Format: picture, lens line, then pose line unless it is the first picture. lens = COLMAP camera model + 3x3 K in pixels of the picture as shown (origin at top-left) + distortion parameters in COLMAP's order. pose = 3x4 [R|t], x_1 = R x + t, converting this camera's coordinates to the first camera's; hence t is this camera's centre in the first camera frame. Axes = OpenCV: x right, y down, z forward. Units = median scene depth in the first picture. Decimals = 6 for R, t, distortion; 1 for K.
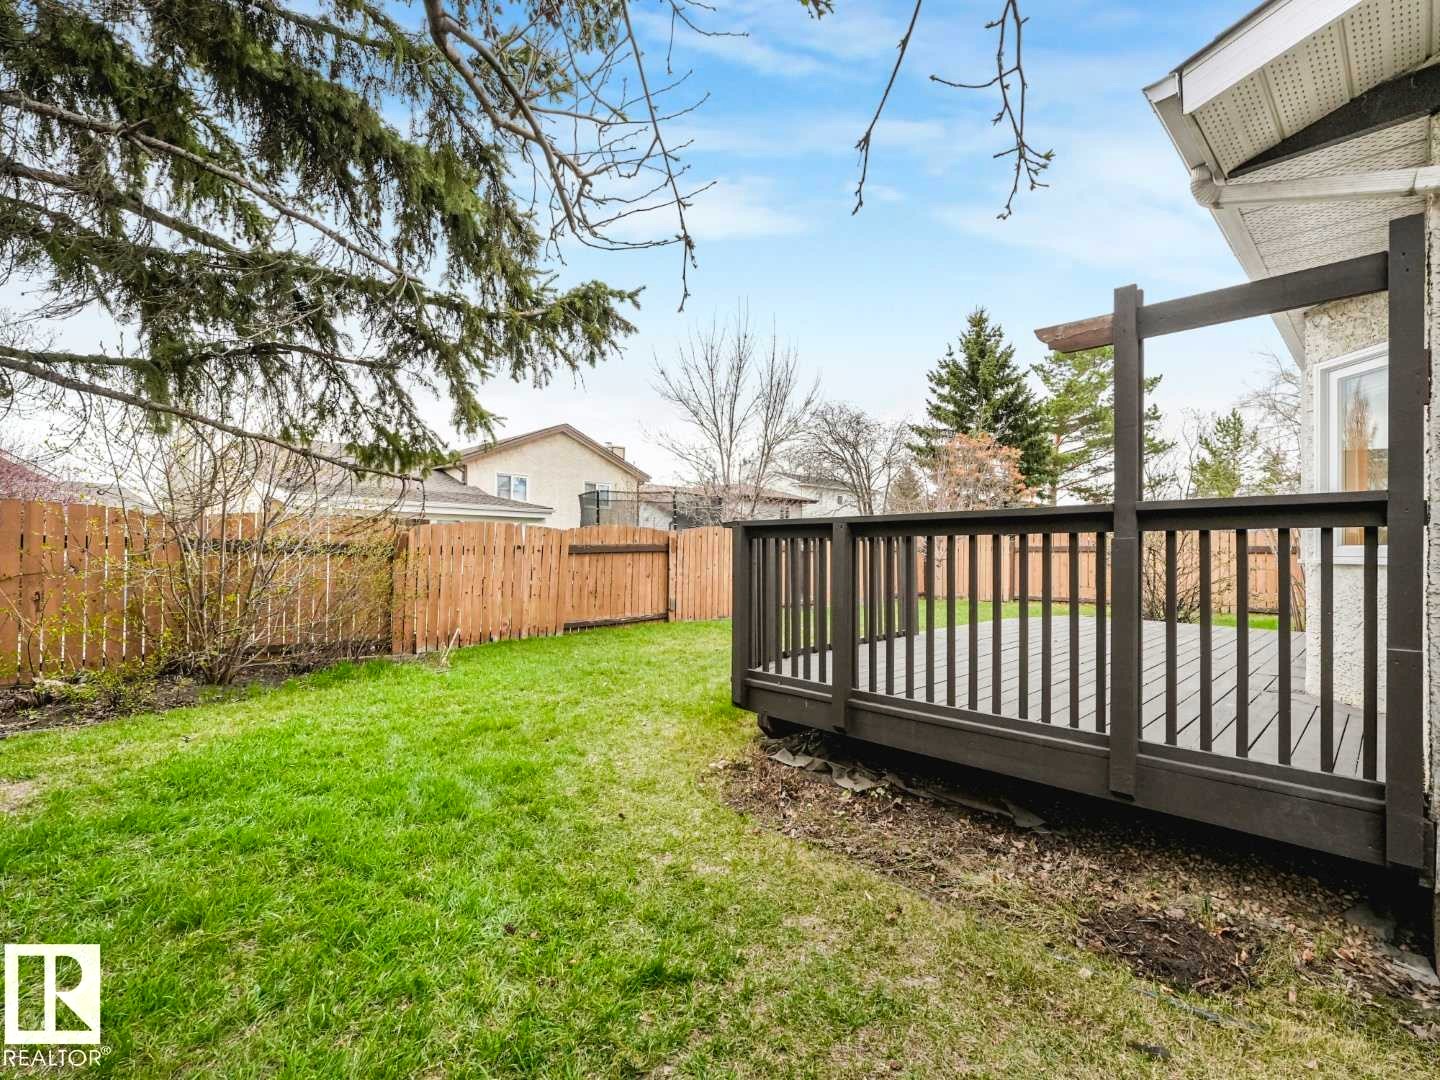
lens RADIAL K [[659.3, 0, 722.0], [0, 659.3, 547.4], [0, 0, 1]] dist [0.005538, 0.001148]
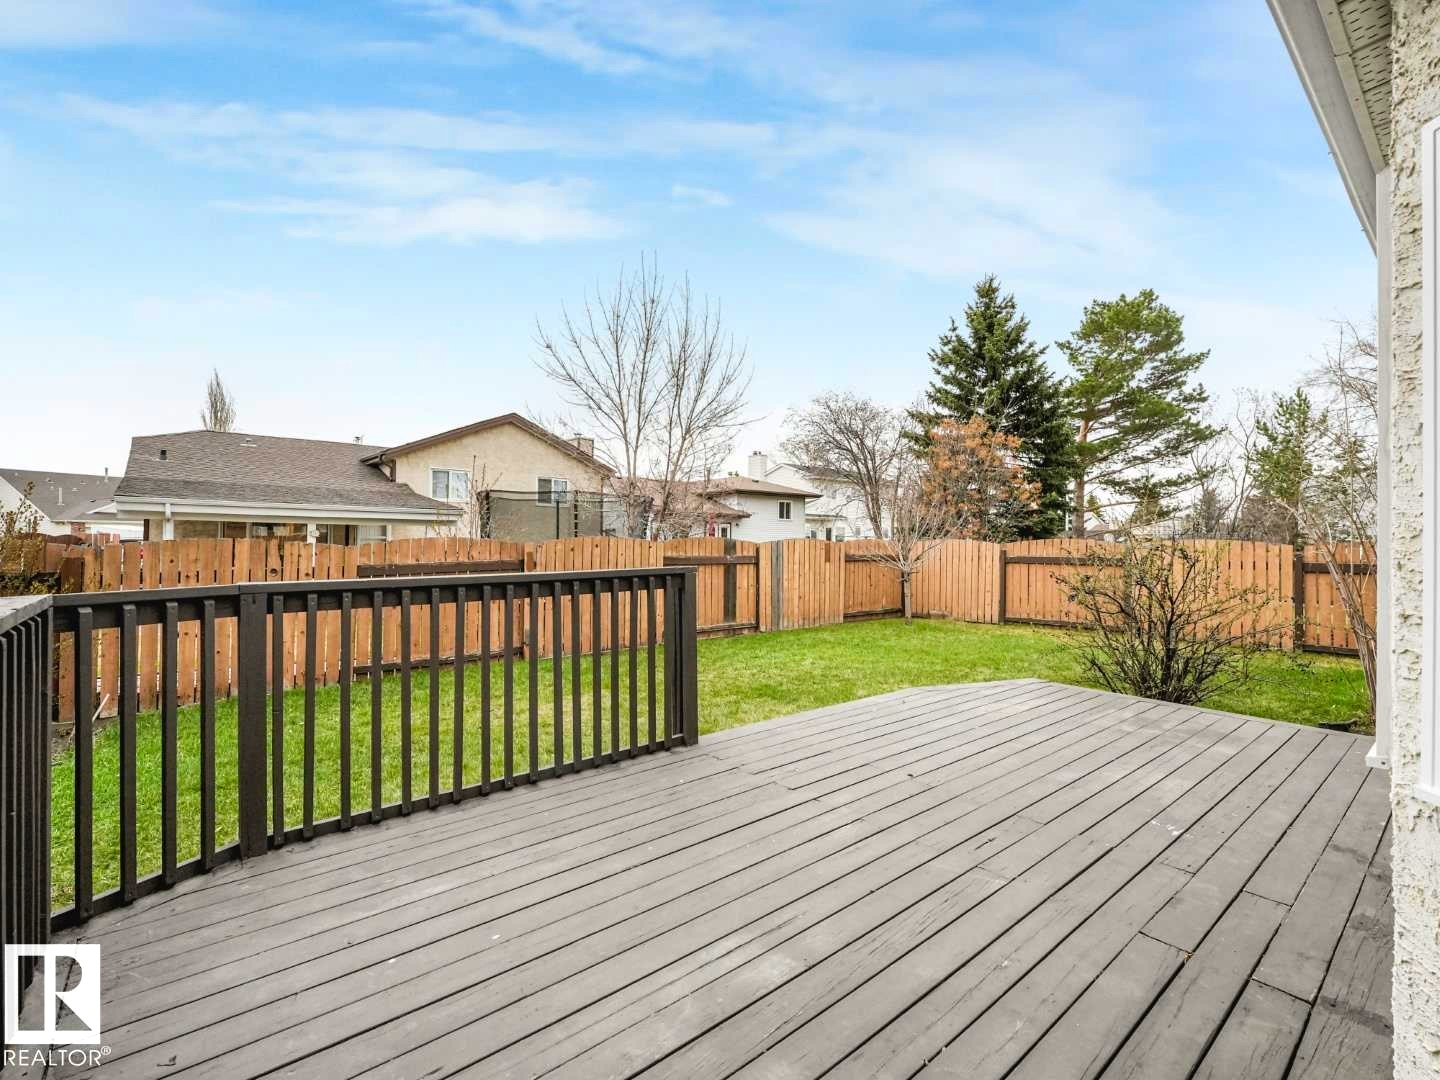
lens RADIAL K [[659.3, 0, 717.9], [0, 659.3, 536.9], [0, 0, 1]] dist [0.005538, 0.001148]
pose [[0.997618, 0.002139, -0.068946, 0.092394], [-0.002352, 0.999993, -0.003013, -0.014019], [0.068939, 0.003168, 0.997616, 0.104160]]
